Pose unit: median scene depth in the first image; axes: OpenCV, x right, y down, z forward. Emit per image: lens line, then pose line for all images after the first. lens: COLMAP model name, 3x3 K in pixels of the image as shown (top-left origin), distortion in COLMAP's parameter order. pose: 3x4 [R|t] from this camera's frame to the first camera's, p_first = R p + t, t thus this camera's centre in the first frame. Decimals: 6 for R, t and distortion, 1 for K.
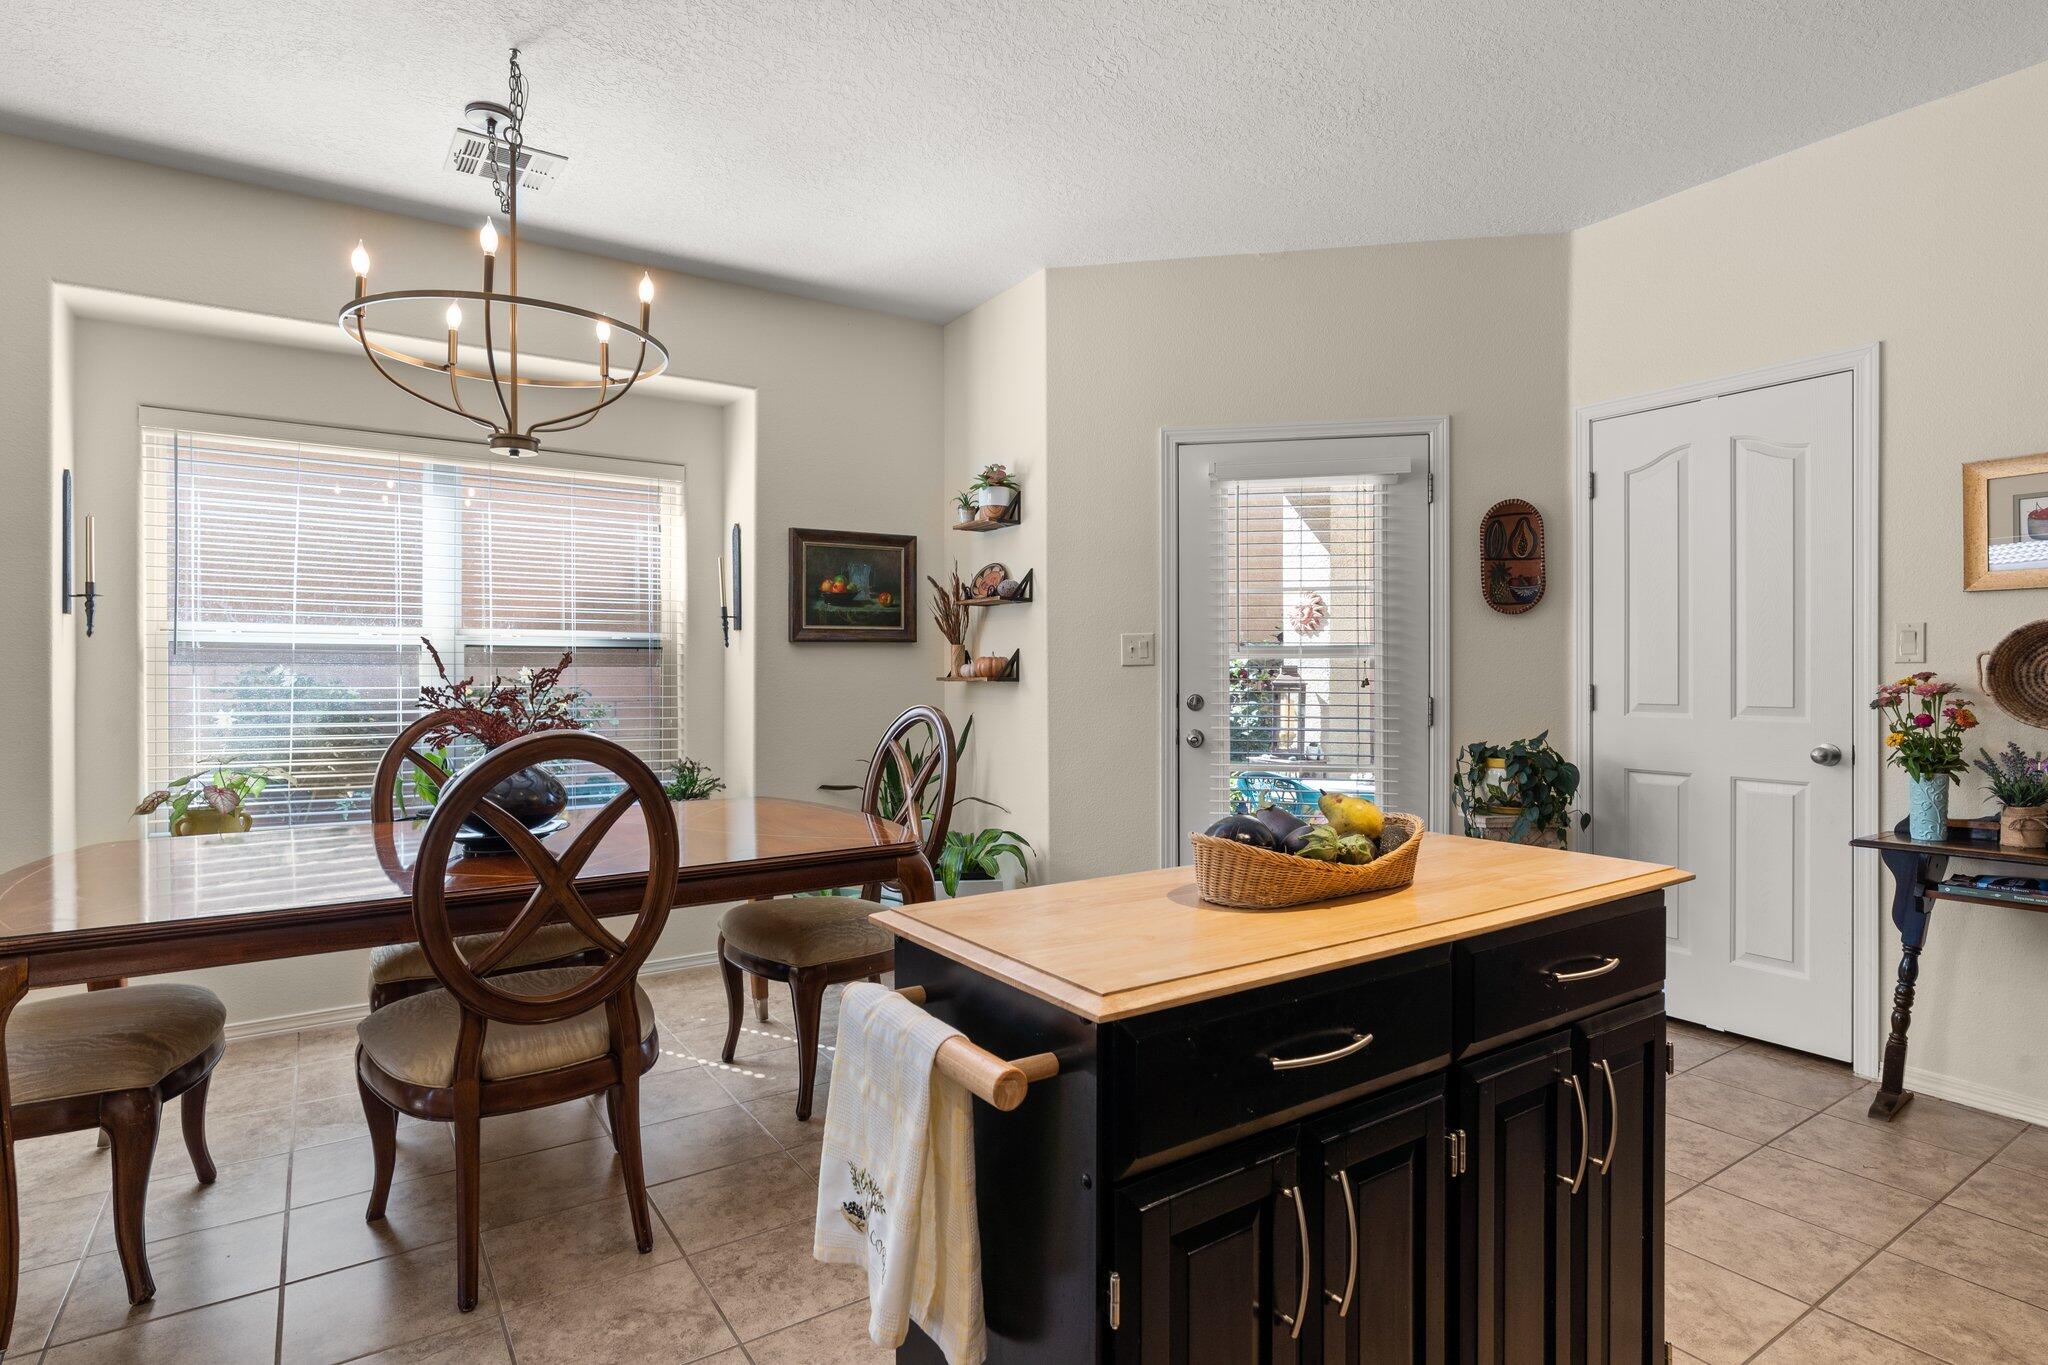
lens RADIAL K [[1050.3, 0, 1024.0], [0, 1050.3, 682.5], [0, 0, 1]] dist [-0.004113, -0.000134]
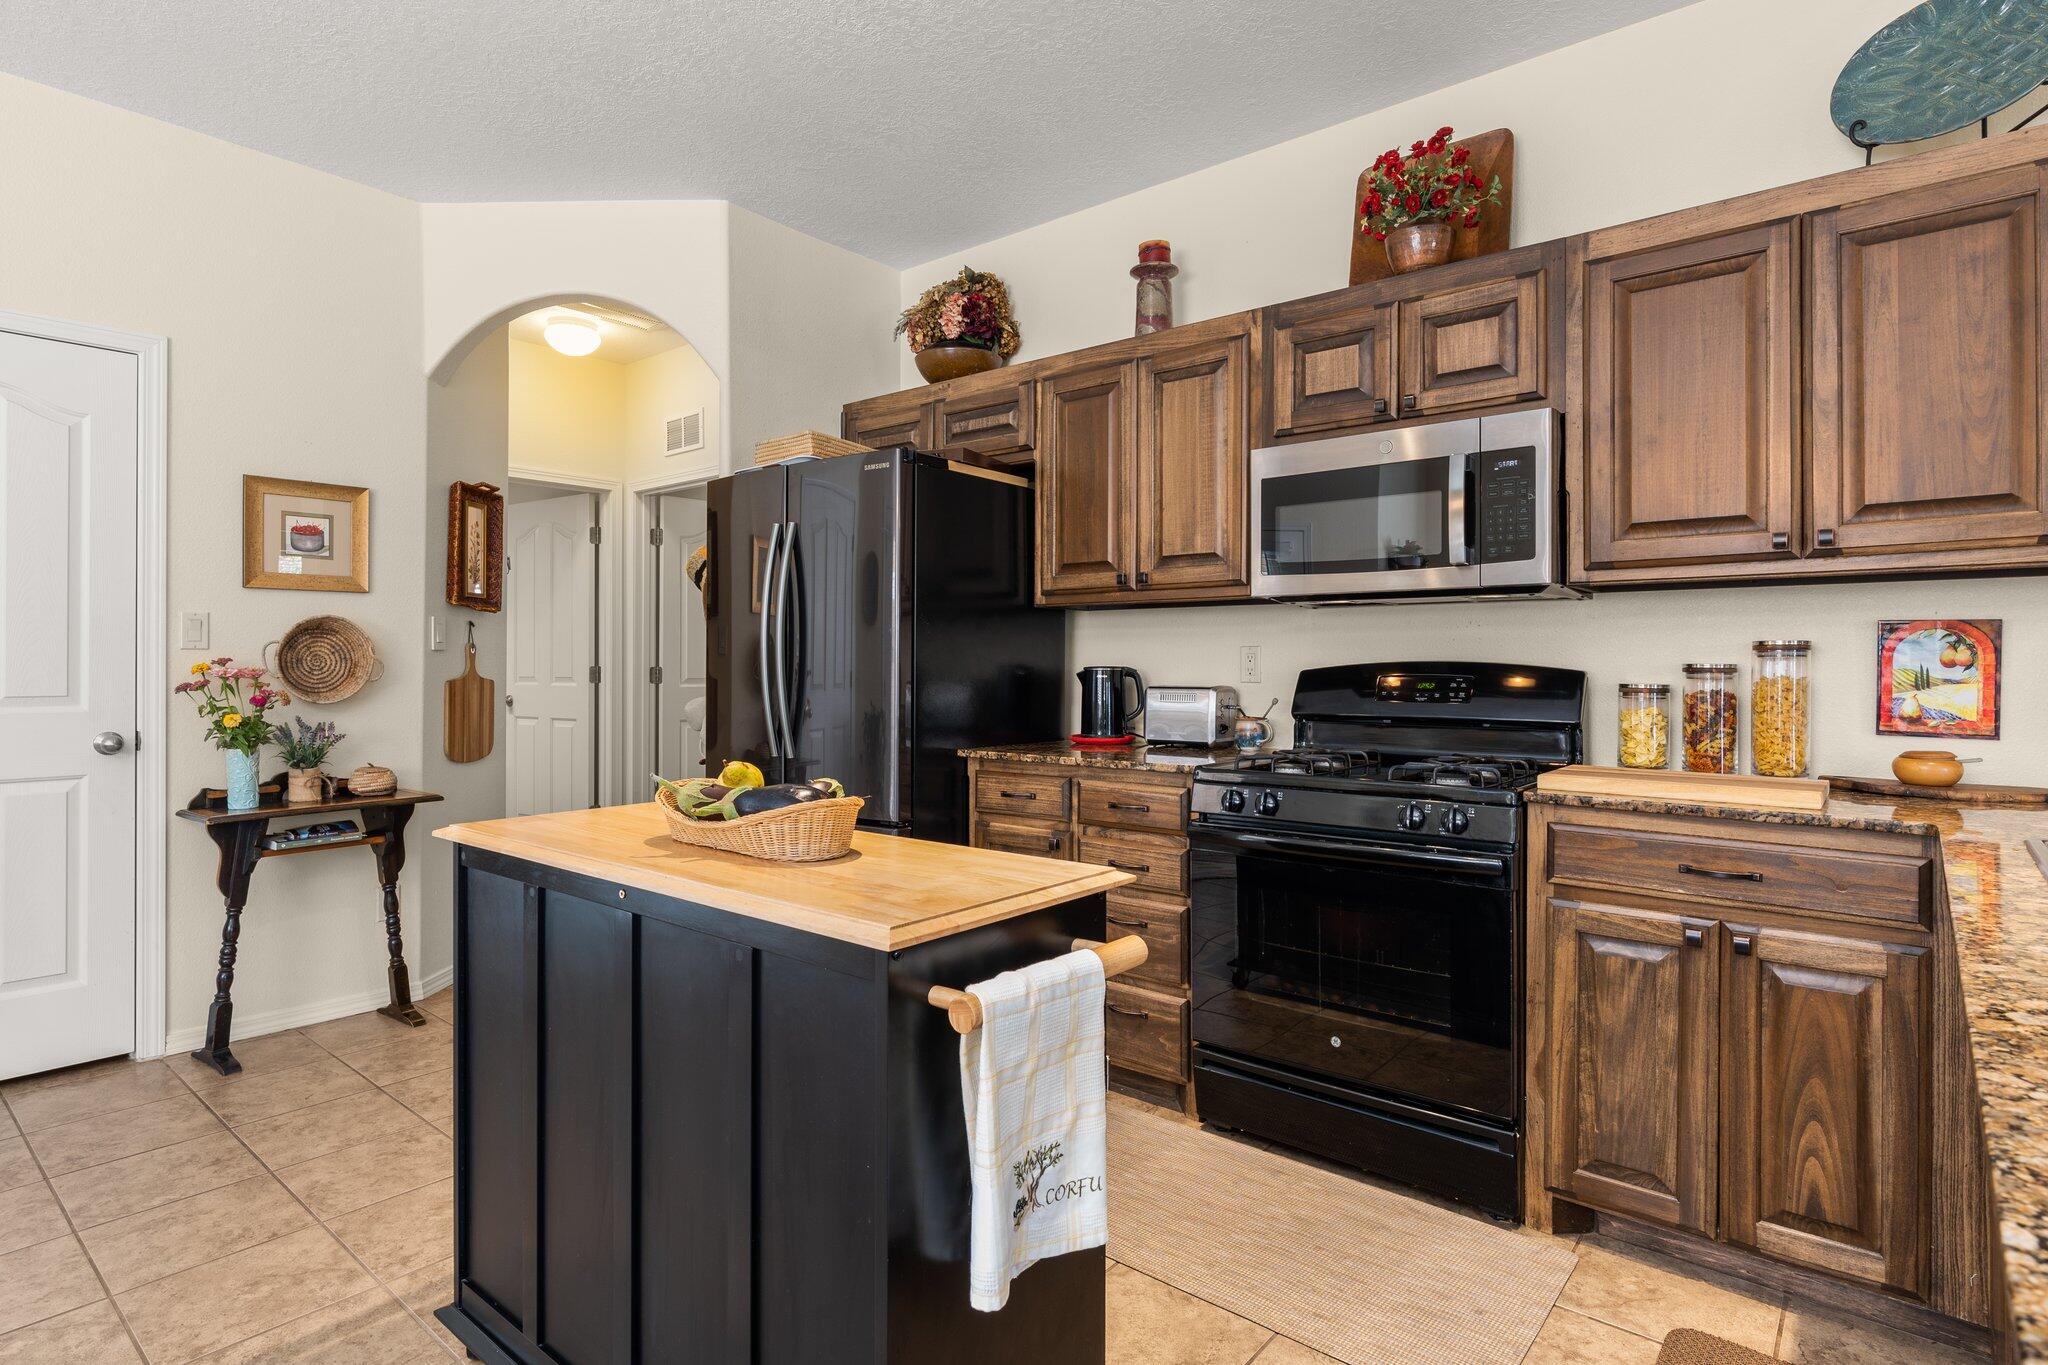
lens RADIAL K [[1062.8, 0, 1018.6], [0, 1062.8, 662.2], [0, 0, 1]] dist [-0.002990, 0.000802]
pose [[-0.275482, 0.000427, 0.961306, -0.330132], [0.008247, 0.999964, 0.001919, -0.000542], [-0.961271, 0.008457, -0.275476, 0.379591]]
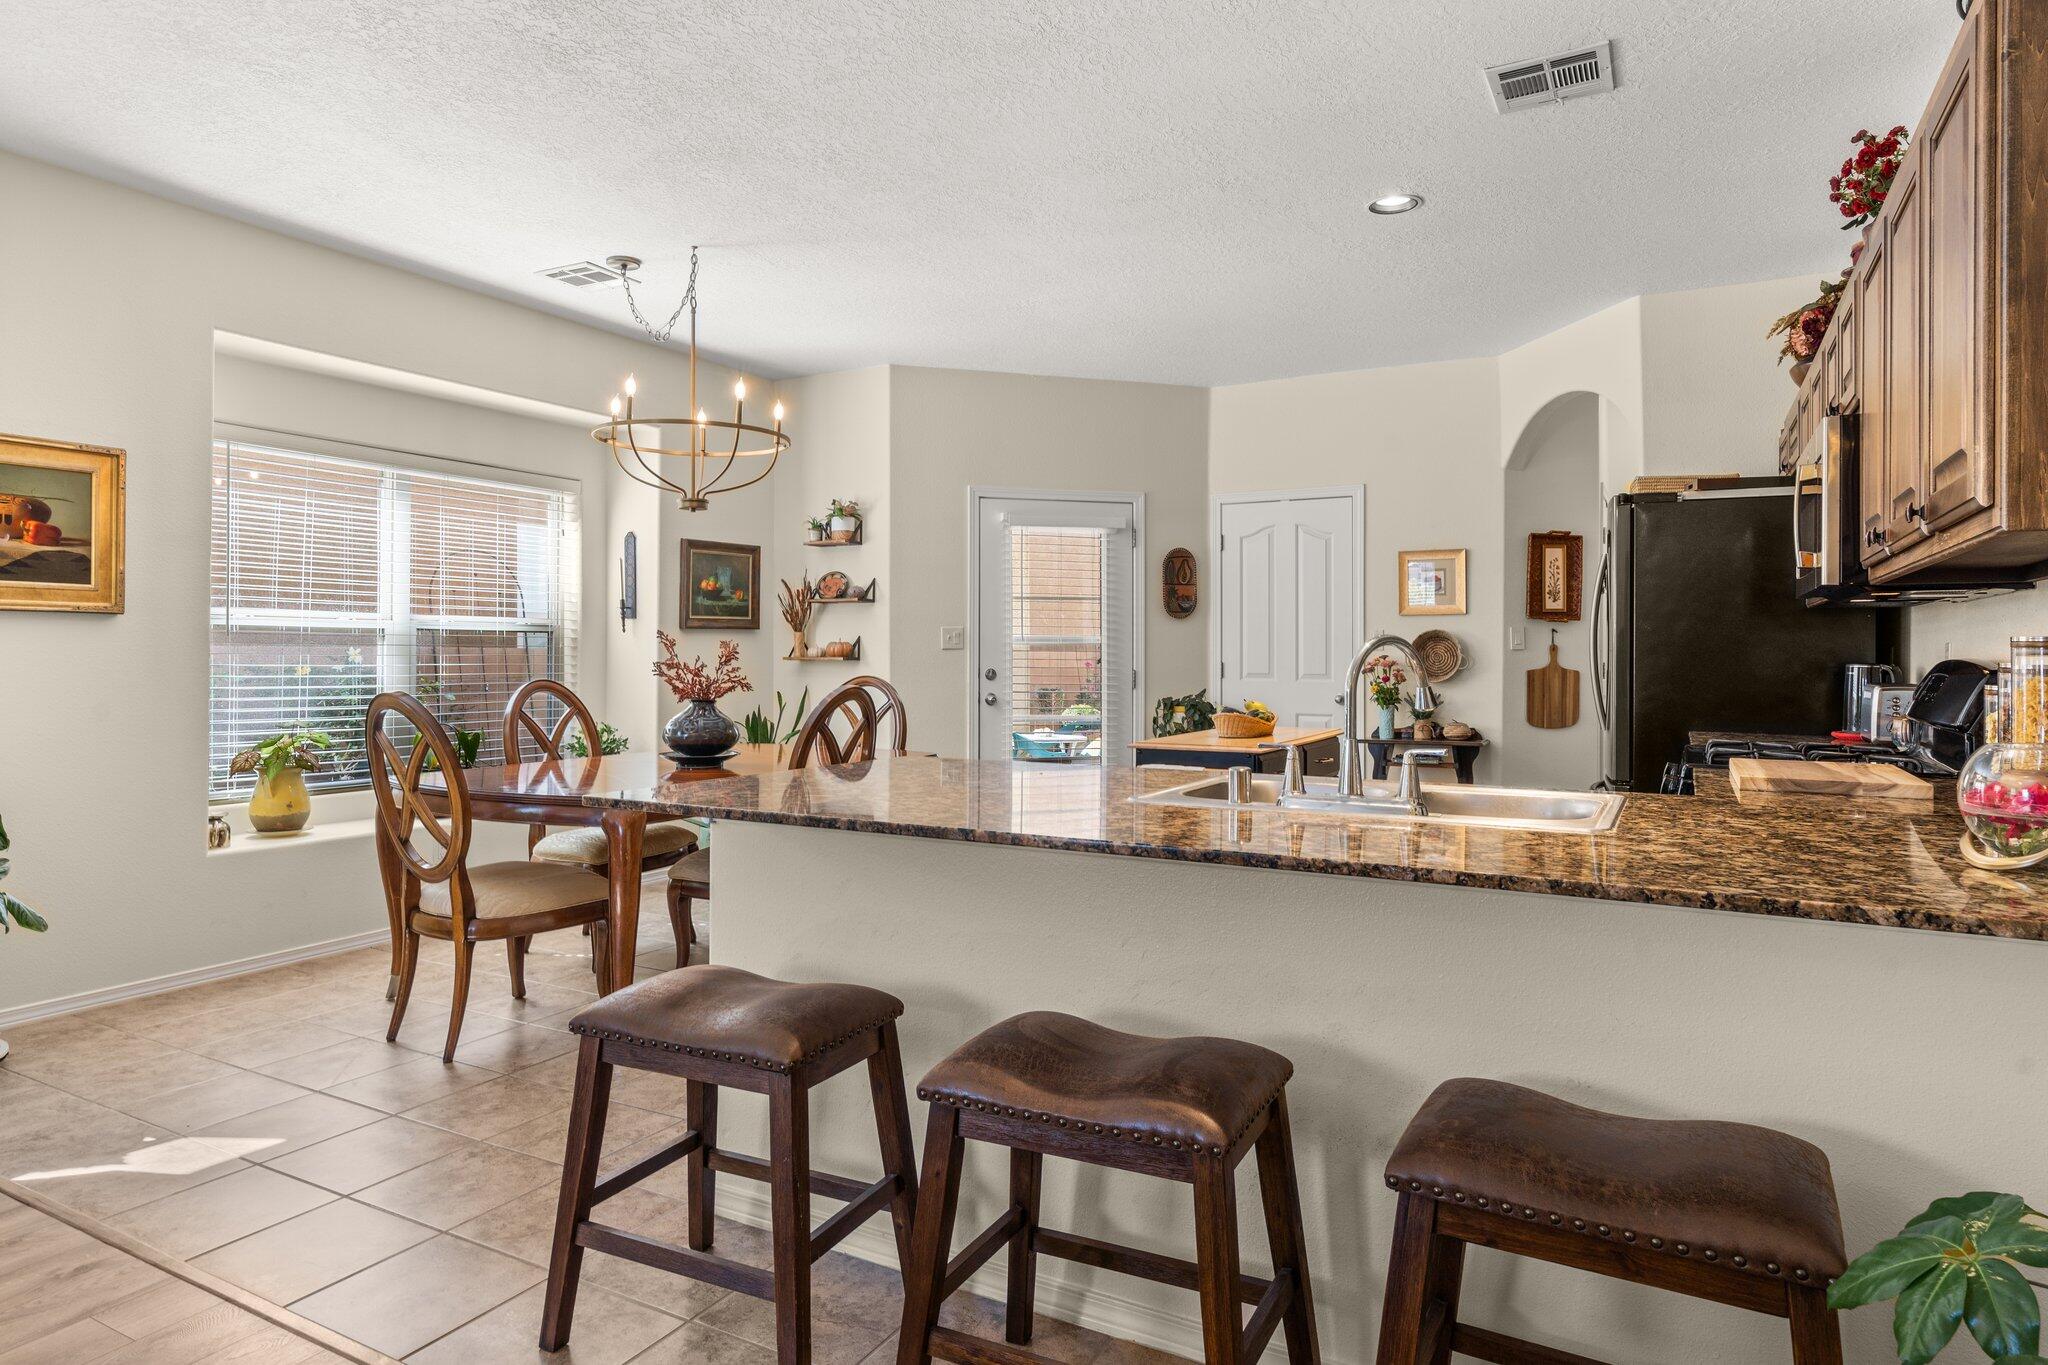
lens RADIAL K [[1205.0, 0, 1017.7], [0, 1205.0, 652.9], [0, 0, 1]] dist [-0.003966, 0.001204]
pose [[0.889936, 0.003195, 0.456074, -0.599670], [0.001276, 0.999954, -0.009497, 0.005129], [-0.456084, 0.009034, 0.889891, -0.537261]]
